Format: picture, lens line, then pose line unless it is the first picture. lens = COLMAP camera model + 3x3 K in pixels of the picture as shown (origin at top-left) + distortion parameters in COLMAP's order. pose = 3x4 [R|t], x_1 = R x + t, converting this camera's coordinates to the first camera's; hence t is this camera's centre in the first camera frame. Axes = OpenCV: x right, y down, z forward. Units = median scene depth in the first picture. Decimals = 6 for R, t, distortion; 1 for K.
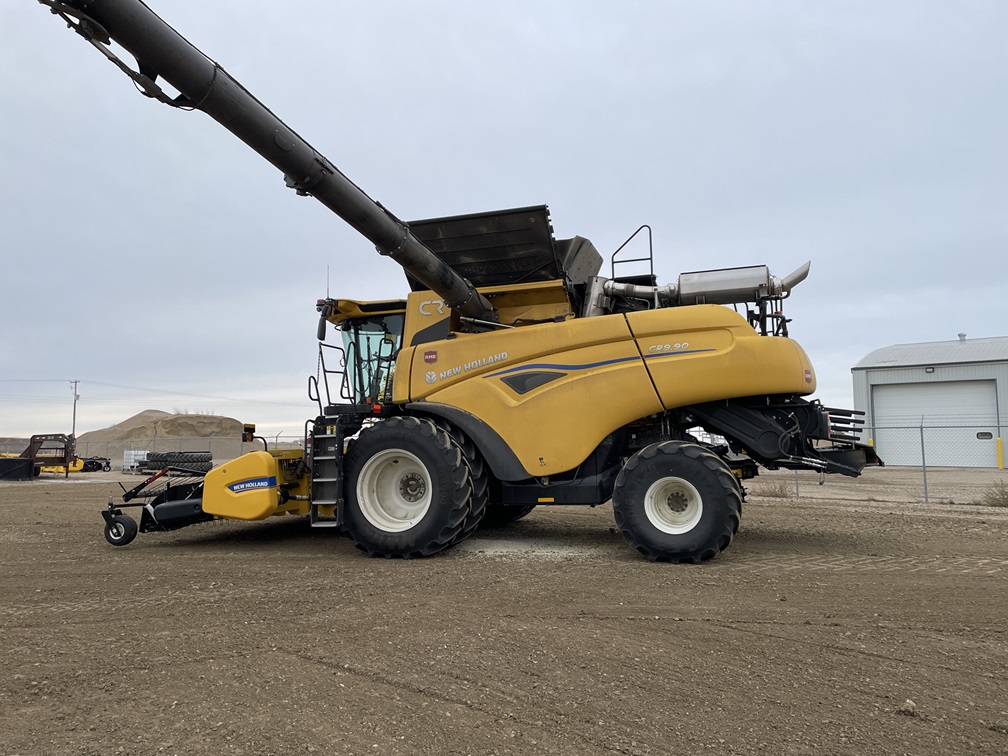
lens RADIAL K [[757.7, 0, 504.5], [0, 757.7, 382.8], [0, 0, 1]] dist [0.073339, -0.006733]
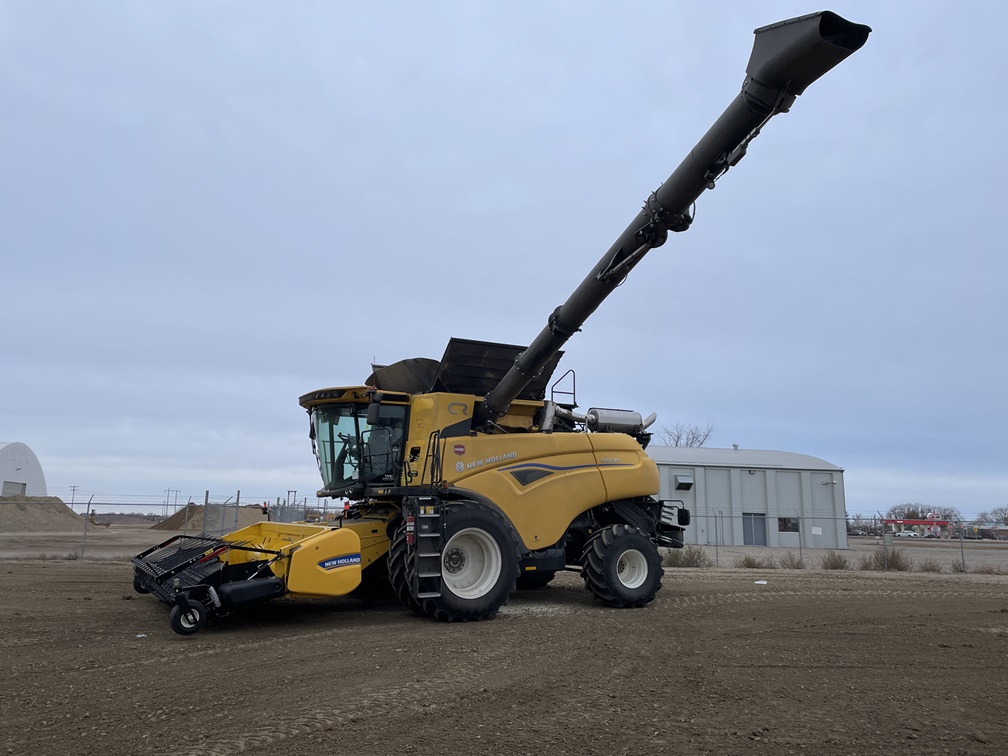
lens RADIAL K [[757.7, 0, 504.5], [0, 757.7, 382.8], [0, 0, 1]] dist [0.073339, -0.006733]
pose [[0.679915, 0.146960, 0.718414, -0.963871], [-0.081475, 0.988786, -0.125159, 0.005909], [-0.728750, 0.026564, 0.684264, 0.126207]]
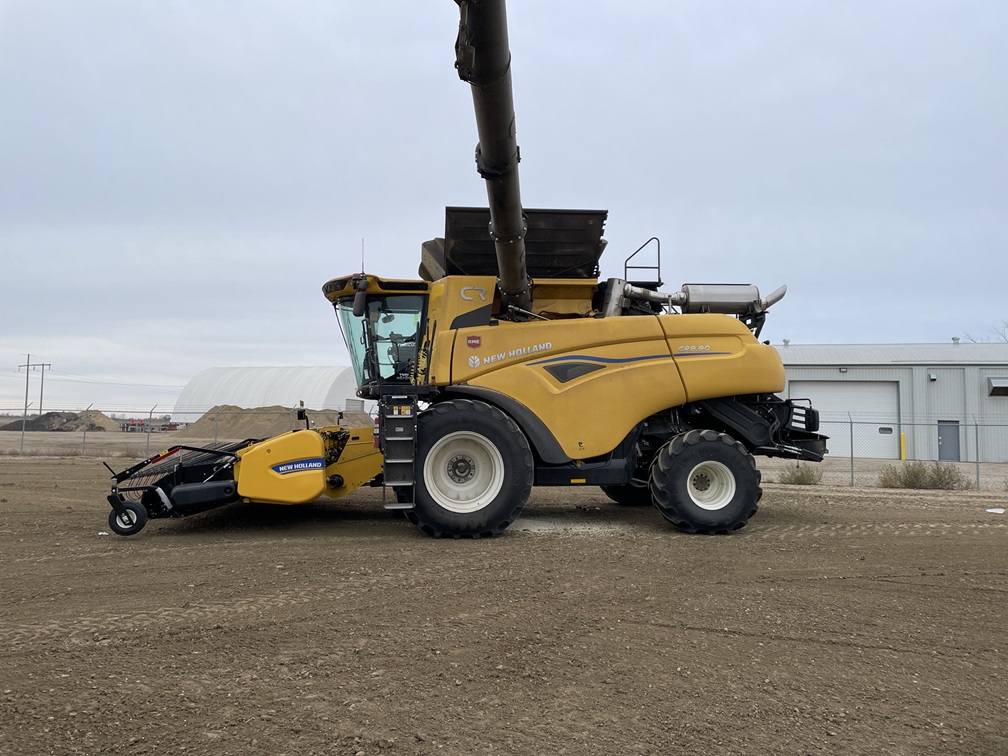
lens RADIAL K [[749.6, 0, 496.9], [0, 749.6, 379.6], [0, 0, 1]] dist [0.101522, -0.122364]
pose [[0.920548, 0.047786, 0.387696, -0.475005], [-0.055380, 0.998430, 0.008432, 0.006845], [-0.386684, -0.029233, 0.921749, 0.058144]]
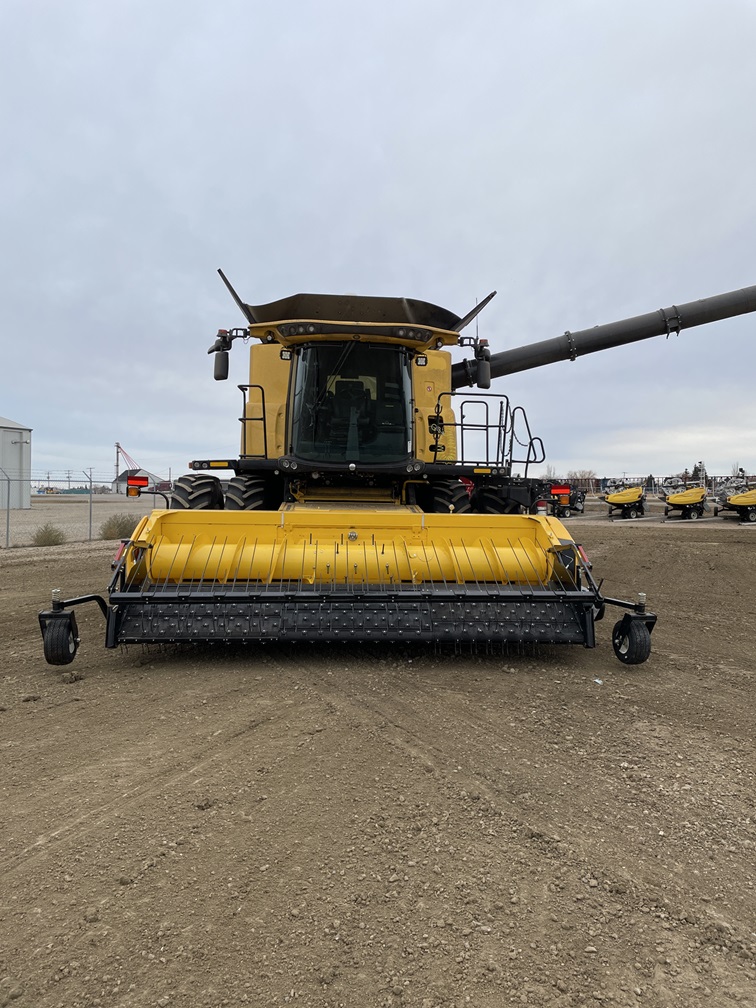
lens RADIAL K [[757.7, 0, 378.0], [0, 757.7, 504.0], [0, 0, 1]] dist [0.073339, -0.006733]
pose [[-0.364727, -0.017596, 0.930948, -1.081321], [-0.082225, 0.996524, -0.013379, 0.104910], [-0.927477, -0.081427, -0.364906, 1.524190]]
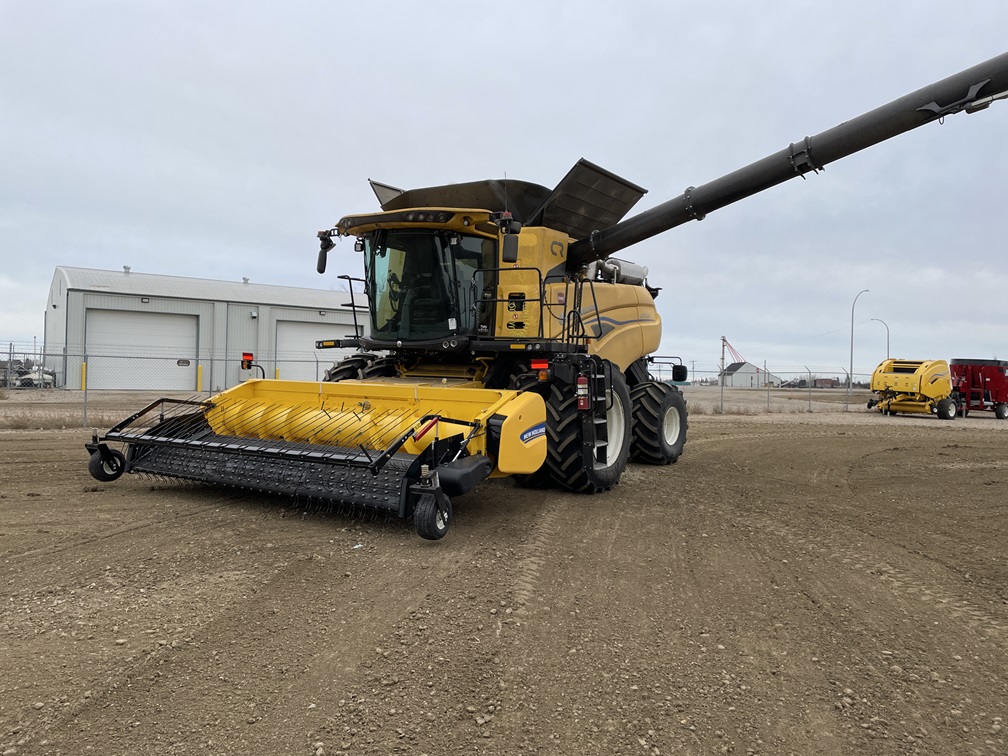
lens RADIAL K [[757.7, 0, 504.5], [0, 757.7, 382.8], [0, 0, 1]] dist [0.073339, -0.006733]
pose [[0.273835, 0.000295, 0.961777, -1.142074], [-0.100142, 0.994573, 0.028207, 0.059734], [-0.956549, -0.104038, 0.272378, 0.813120]]
